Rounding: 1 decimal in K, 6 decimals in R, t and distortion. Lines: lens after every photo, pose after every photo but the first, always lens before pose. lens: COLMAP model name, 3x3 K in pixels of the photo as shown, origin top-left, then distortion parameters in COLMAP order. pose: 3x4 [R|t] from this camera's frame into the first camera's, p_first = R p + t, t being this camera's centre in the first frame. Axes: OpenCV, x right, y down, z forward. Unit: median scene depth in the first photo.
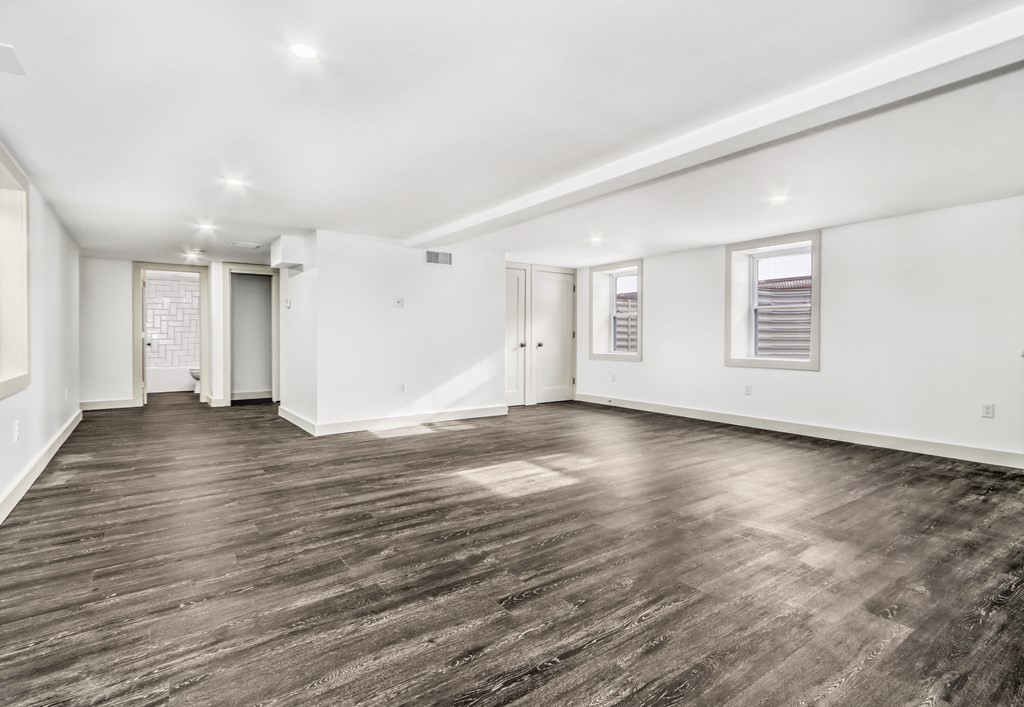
lens RADIAL K [[509.2, 0, 512.2], [0, 509.2, 348.5], [0, 0, 1]] dist [0.041298, -0.000713]
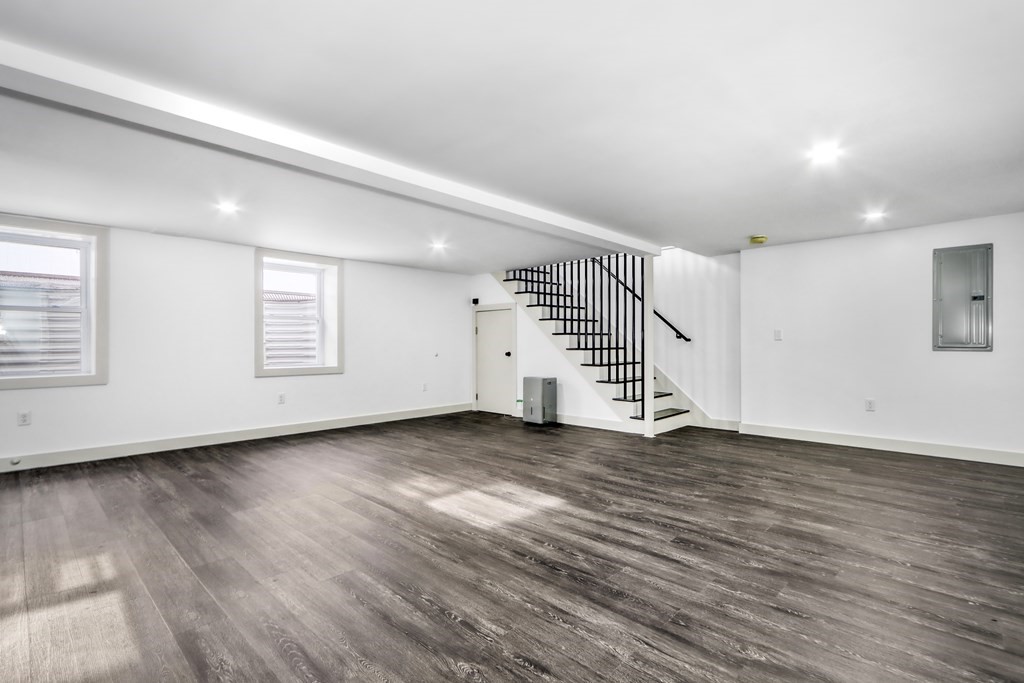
lens RADIAL K [[475.6, 0, 506.3], [0, 475.6, 343.8], [0, 0, 1]] dist [0.000158, 0.000778]
pose [[-0.179983, 0.003191, 0.983665, -1.224945], [0.022423, 0.999748, 0.000859, -0.040354], [-0.983414, 0.022211, -0.180009, 1.659960]]
